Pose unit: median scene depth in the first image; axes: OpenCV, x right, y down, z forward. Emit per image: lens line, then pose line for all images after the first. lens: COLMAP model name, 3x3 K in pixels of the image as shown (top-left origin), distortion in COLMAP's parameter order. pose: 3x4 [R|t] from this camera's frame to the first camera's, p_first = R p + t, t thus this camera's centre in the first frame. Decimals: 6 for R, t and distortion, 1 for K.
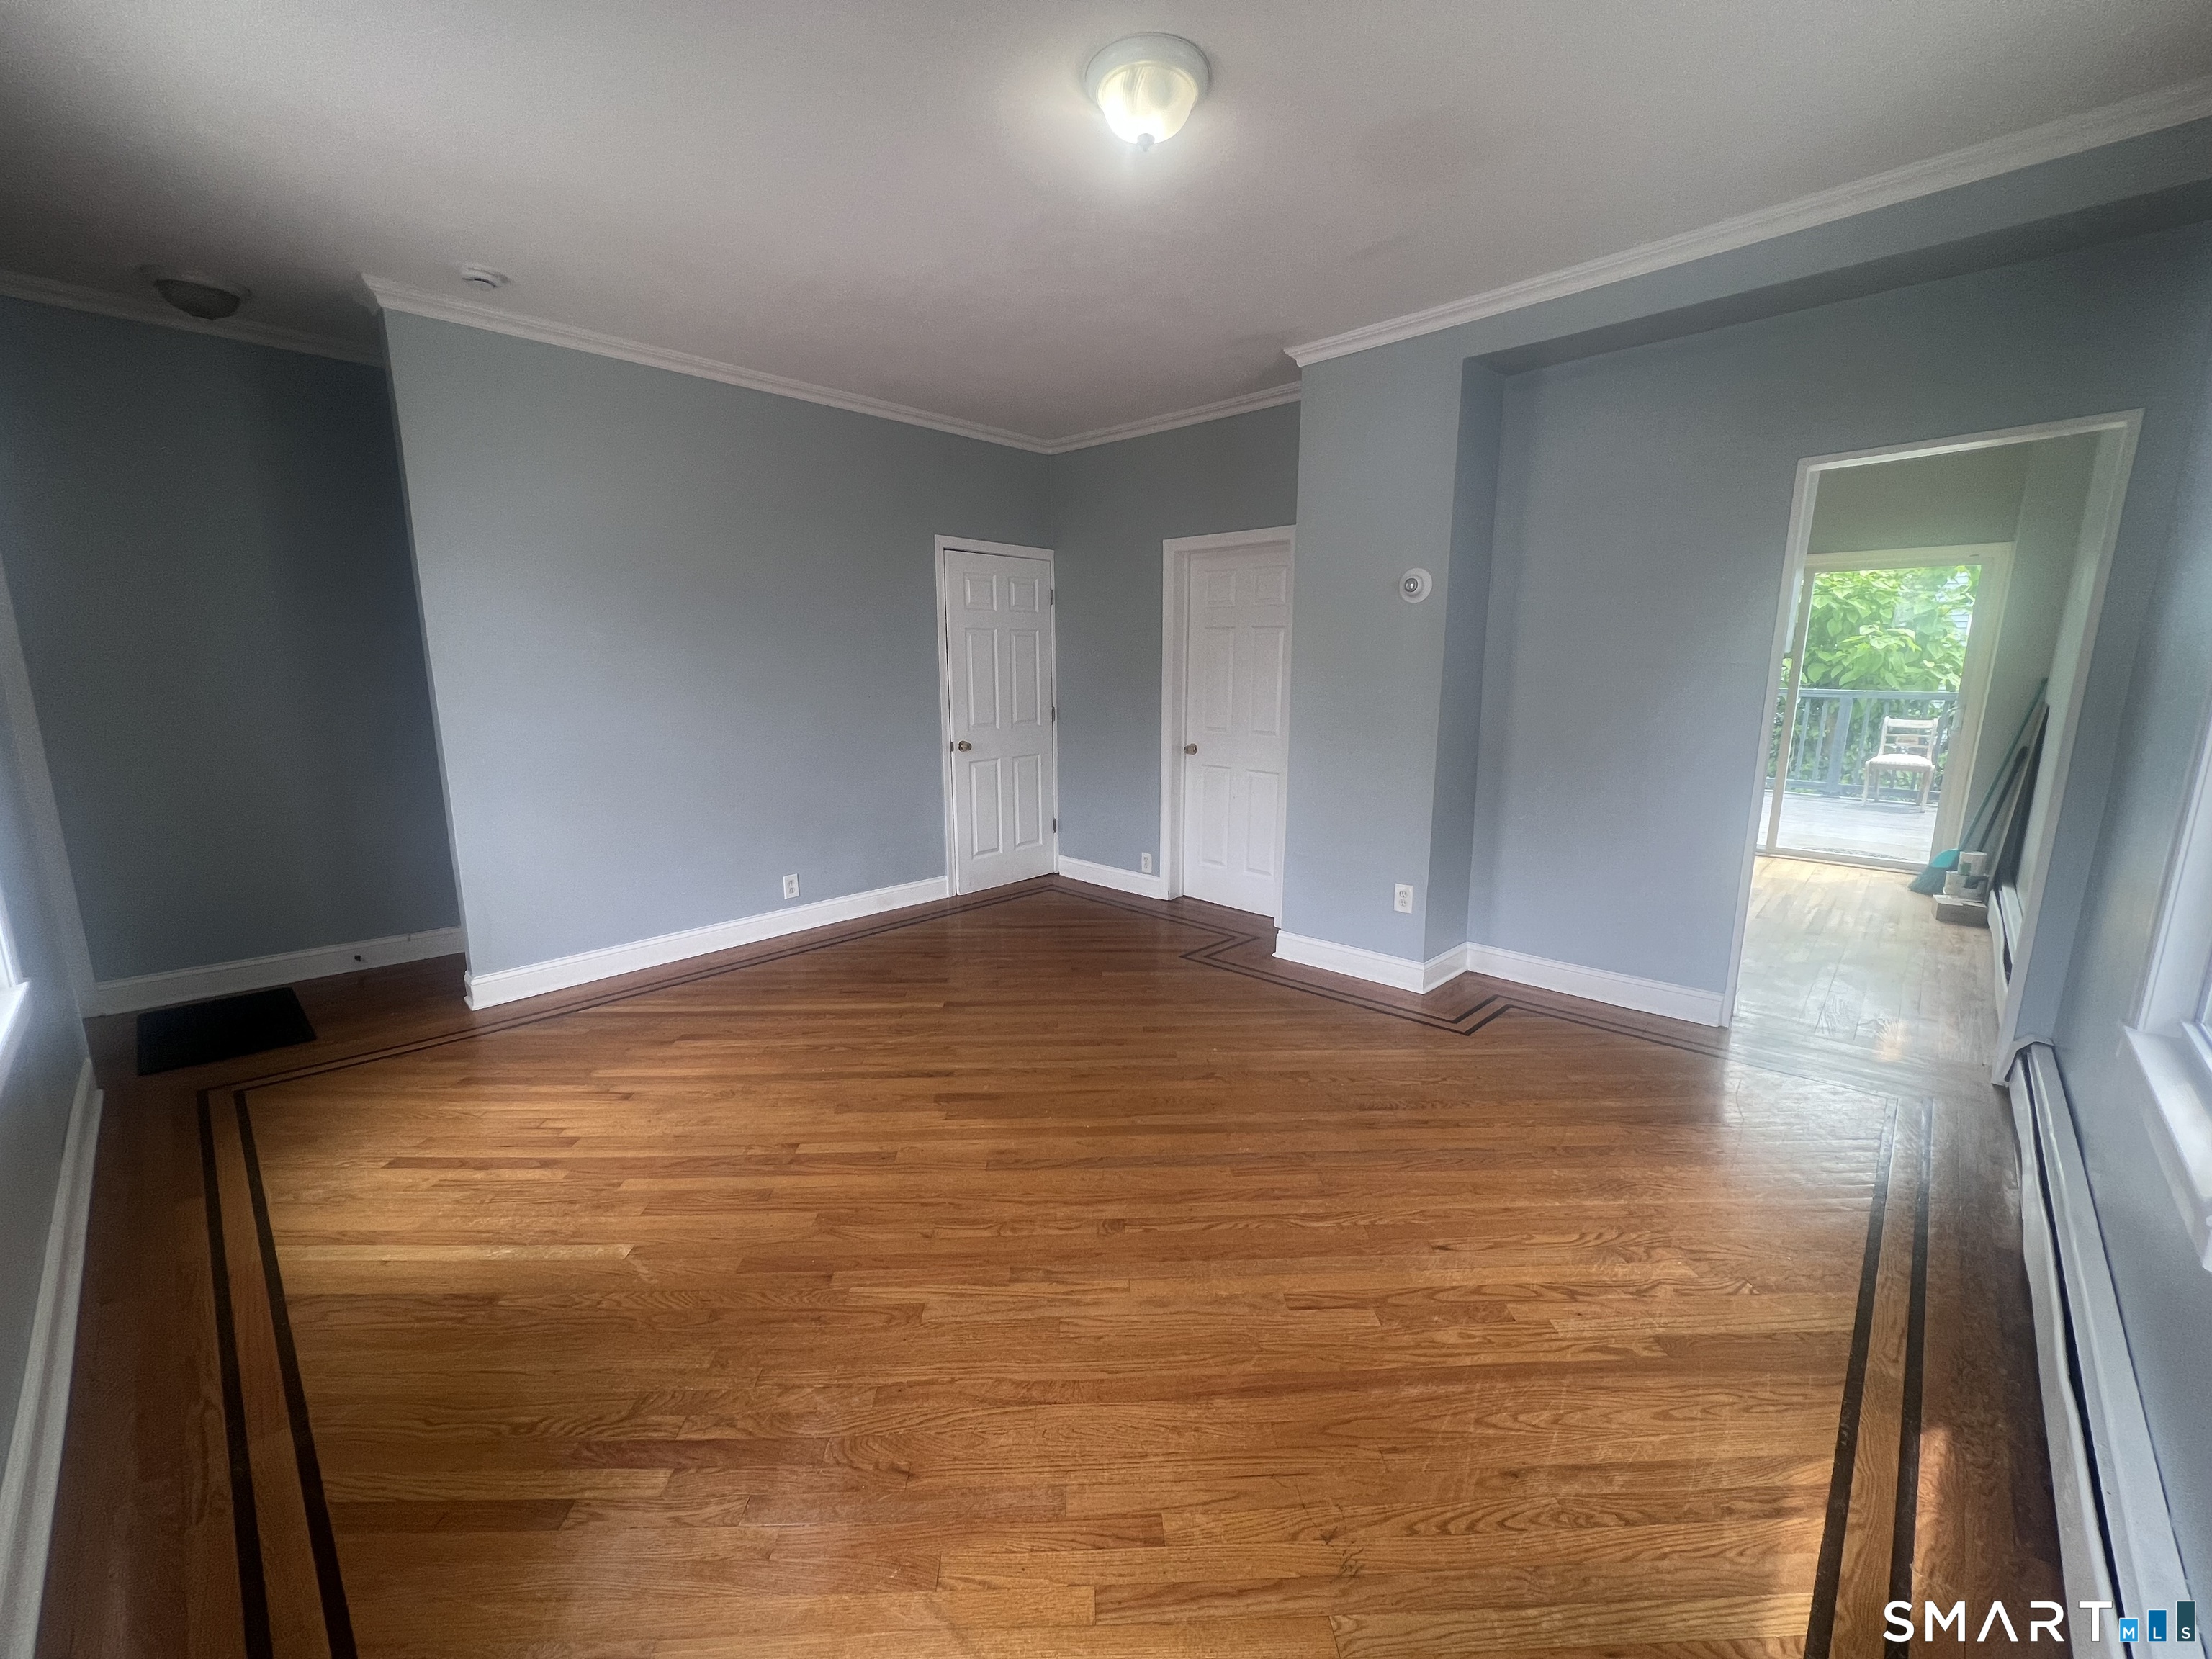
lens RADIAL K [[885.5, 0, 1101.6], [0, 885.5, 819.7], [0, 0, 1]] dist [-0.003195, 0.000401]
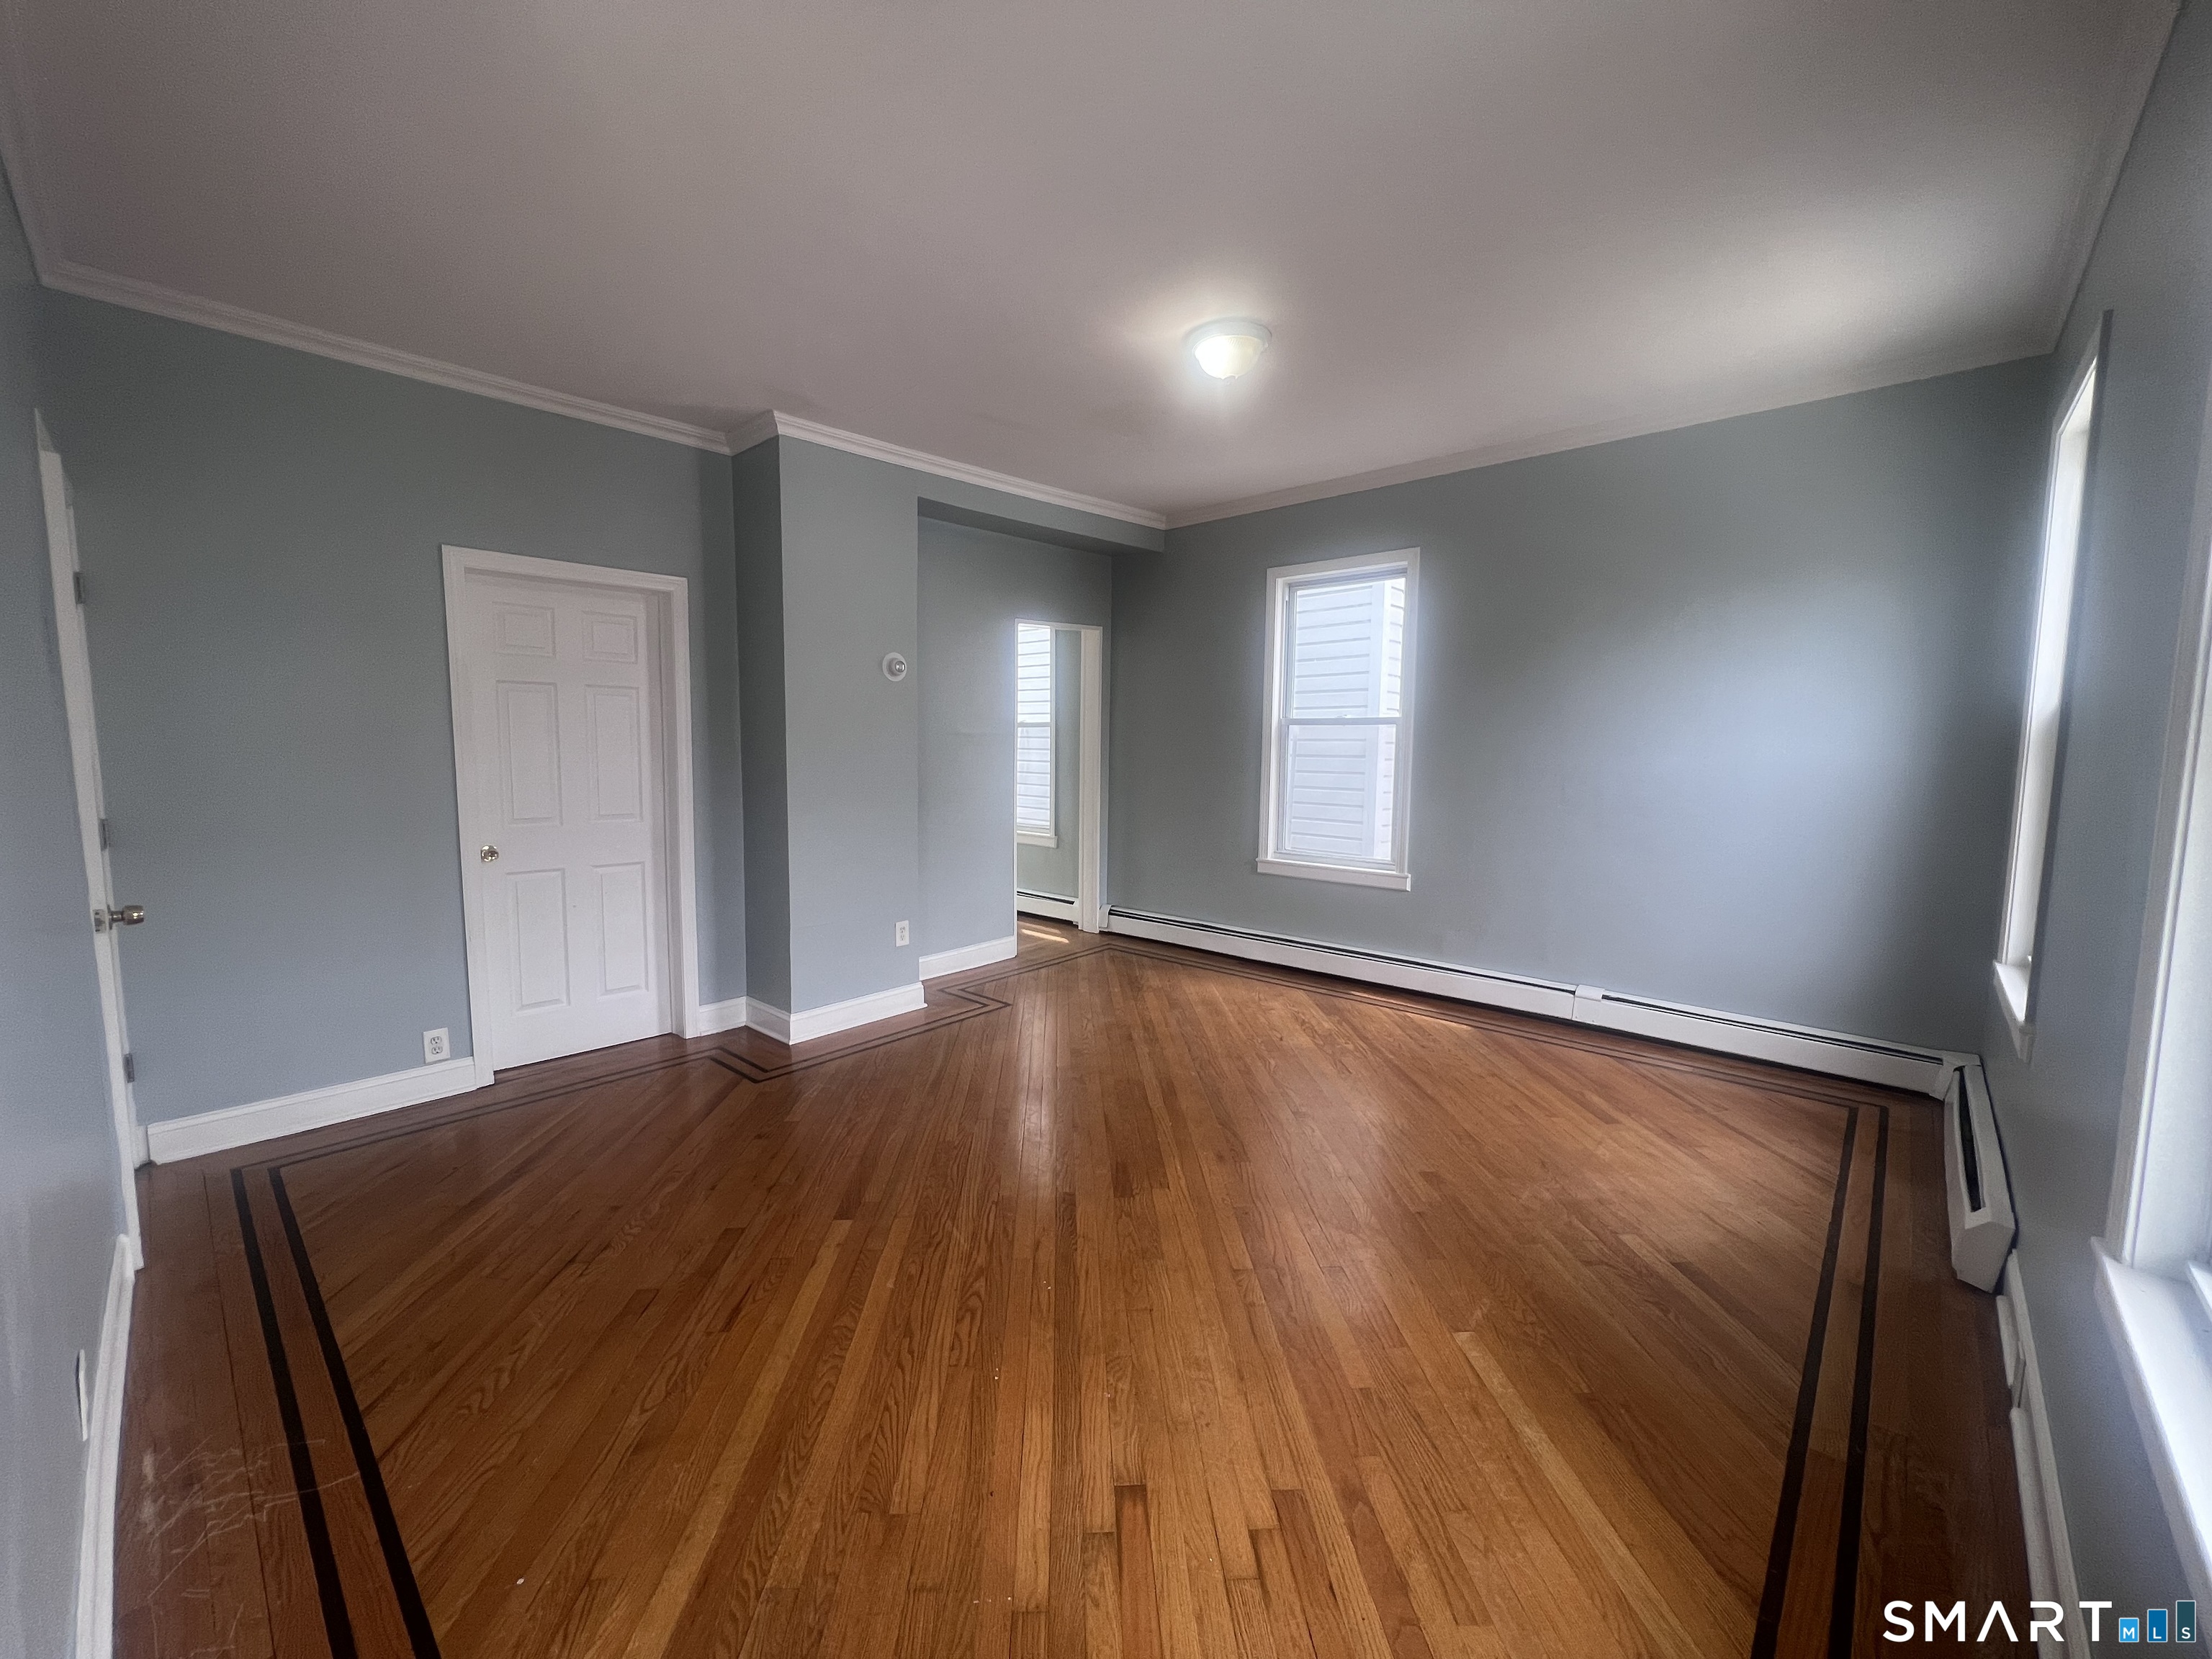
lens RADIAL K [[885.5, 0, 1101.6], [0, 885.5, 819.7], [0, 0, 1]] dist [-0.003195, 0.000401]
pose [[-0.015481, -0.089402, 0.995875, -1.115912], [0.175649, 0.980263, 0.090731, -0.161257], [-0.984331, 0.176329, 0.000528, 1.004802]]
